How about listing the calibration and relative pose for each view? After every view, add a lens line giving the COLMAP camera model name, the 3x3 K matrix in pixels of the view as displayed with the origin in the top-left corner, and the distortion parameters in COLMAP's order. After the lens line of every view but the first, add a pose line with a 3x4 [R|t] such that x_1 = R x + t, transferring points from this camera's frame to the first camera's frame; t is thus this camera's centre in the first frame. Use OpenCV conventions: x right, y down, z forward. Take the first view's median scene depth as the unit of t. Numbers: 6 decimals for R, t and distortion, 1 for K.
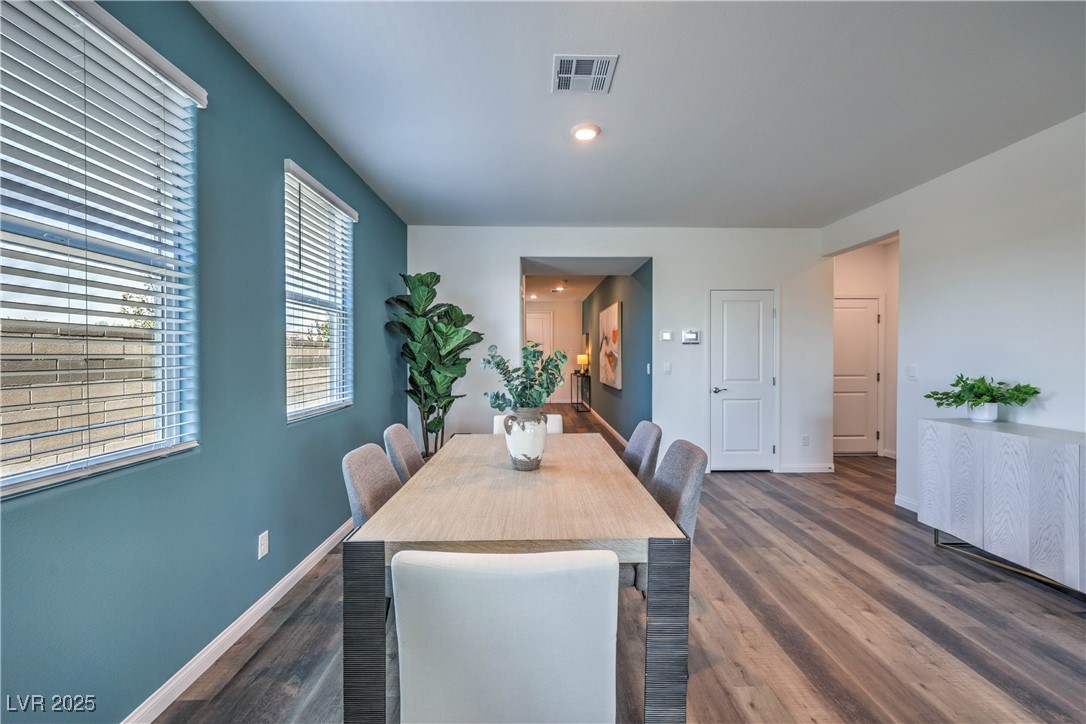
lens RADIAL K [[435.8, 0, 546.7], [0, 435.8, 358.3], [0, 0, 1]] dist [0.002839, 0.000556]
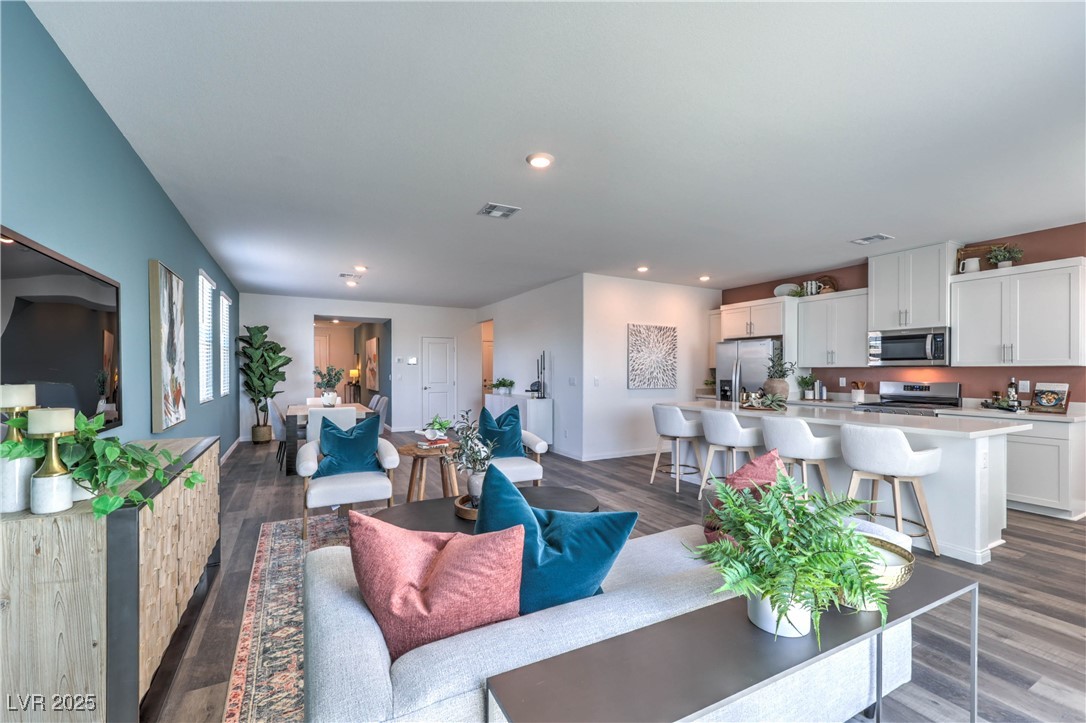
lens RADIAL K [[452.4, 0, 541.5], [0, 452.4, 373.5], [0, 0, 1]] dist [0.000672, 0.000360]
pose [[0.892849, -0.000053, 0.450356, -0.076612], [0.000293, 1.000000, -0.000463, 0.010018], [-0.450356, 0.000545, 0.892849, -1.276817]]
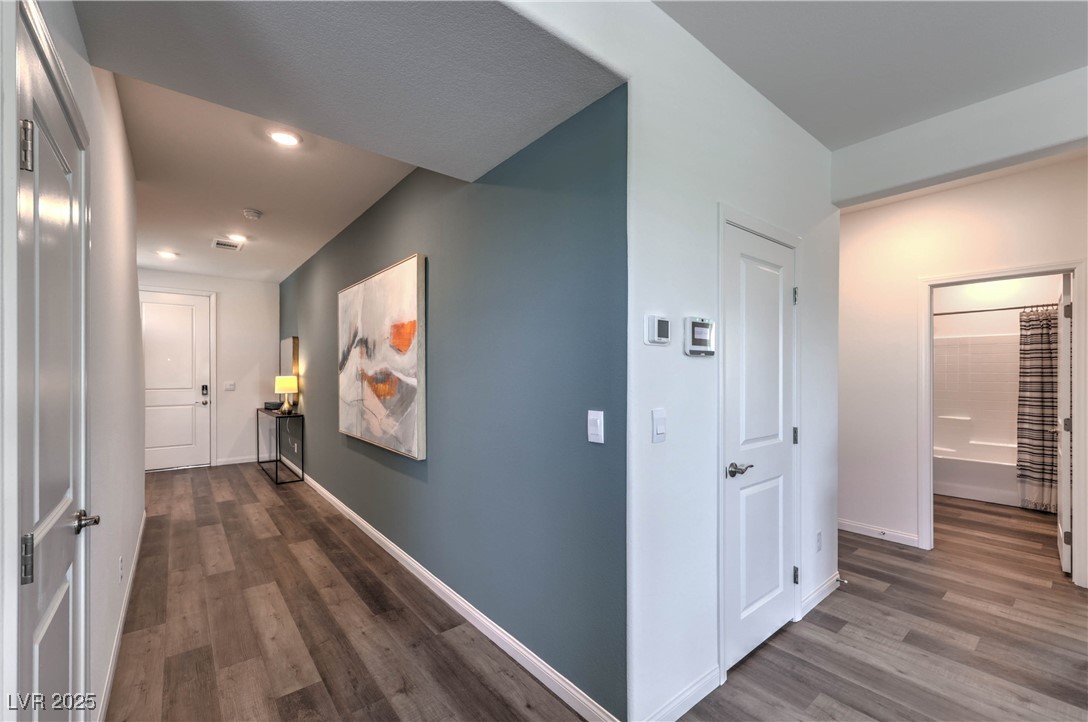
lens RADIAL K [[444.8, 0, 539.7], [0, 444.8, 378.8], [0, 0, 1]] dist [0.002218, 0.000294]
pose [[0.793356, 0.001251, 0.608756, -0.012002], [-0.002406, 0.999997, 0.001080, -0.014800], [-0.608753, -0.002322, 0.793356, 0.933931]]
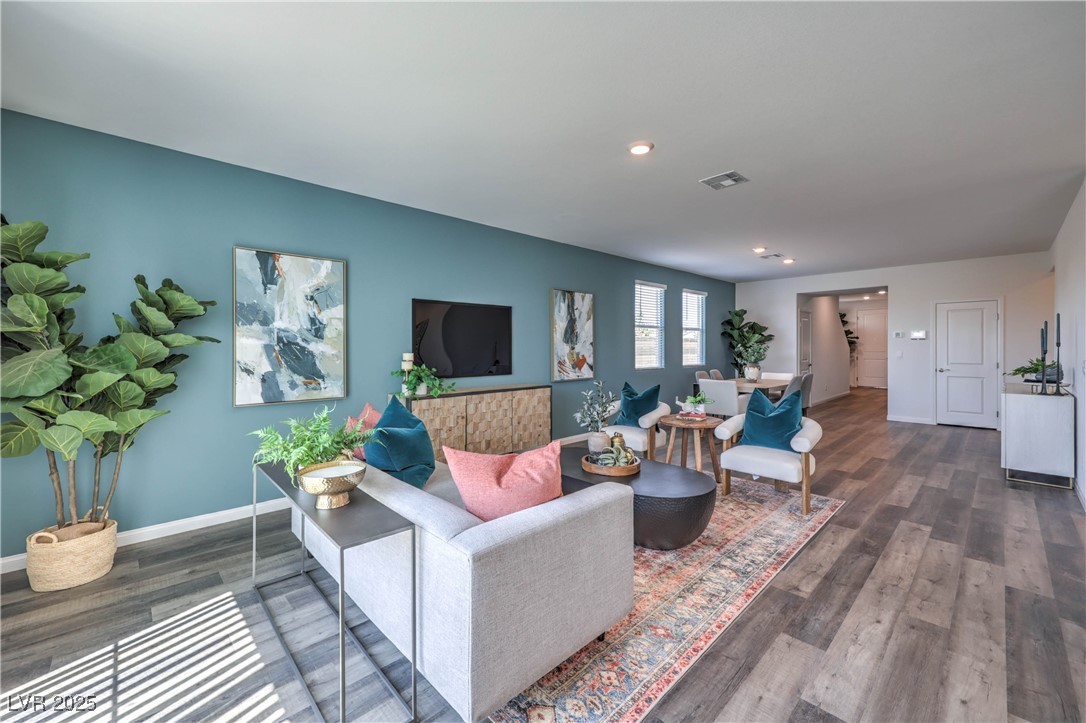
lens RADIAL K [[440.6, 0, 542.4], [0, 440.6, 348.8], [0, 0, 1]] dist [0.000834, 0.000446]
pose [[0.670961, 0.004459, -0.741479, 0.712156], [-0.003818, 0.999989, 0.002559, 0.001836], [0.741483, 0.001114, 0.670971, -1.241200]]
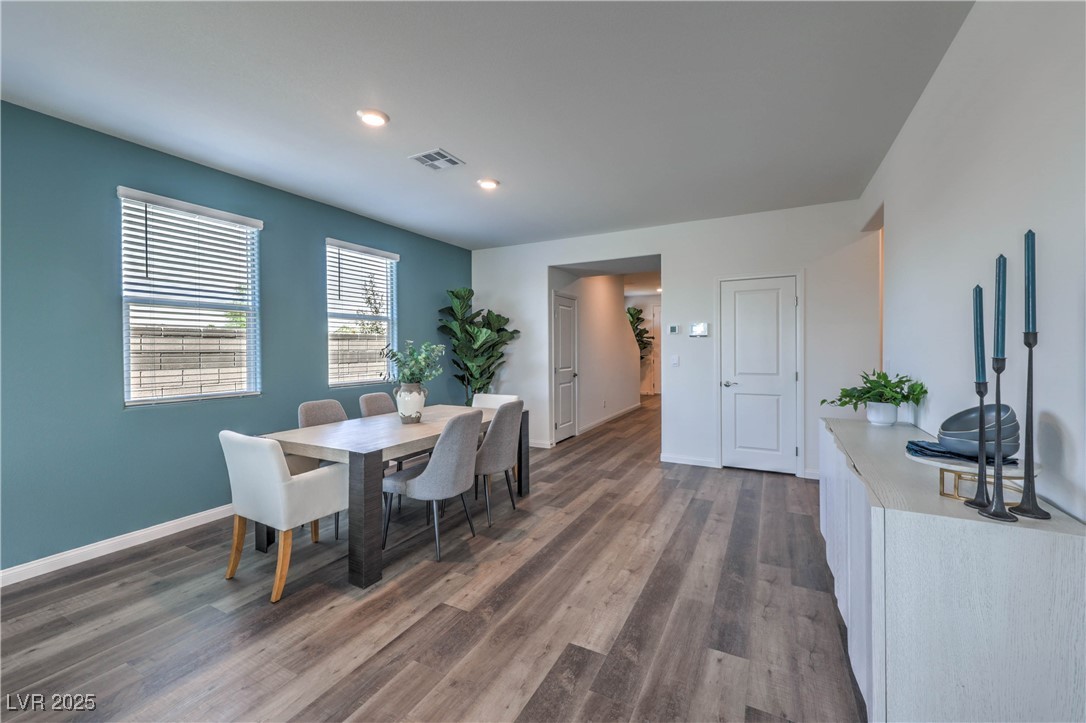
lens RADIAL K [[440.6, 0, 542.4], [0, 440.6, 348.8], [0, 0, 1]] dist [0.000834, 0.000446]
pose [[0.872204, -0.001276, -0.489141, 0.613020], [-0.000035, 0.999996, -0.002672, -0.002823], [0.489143, 0.002348, 0.872201, -0.072033]]
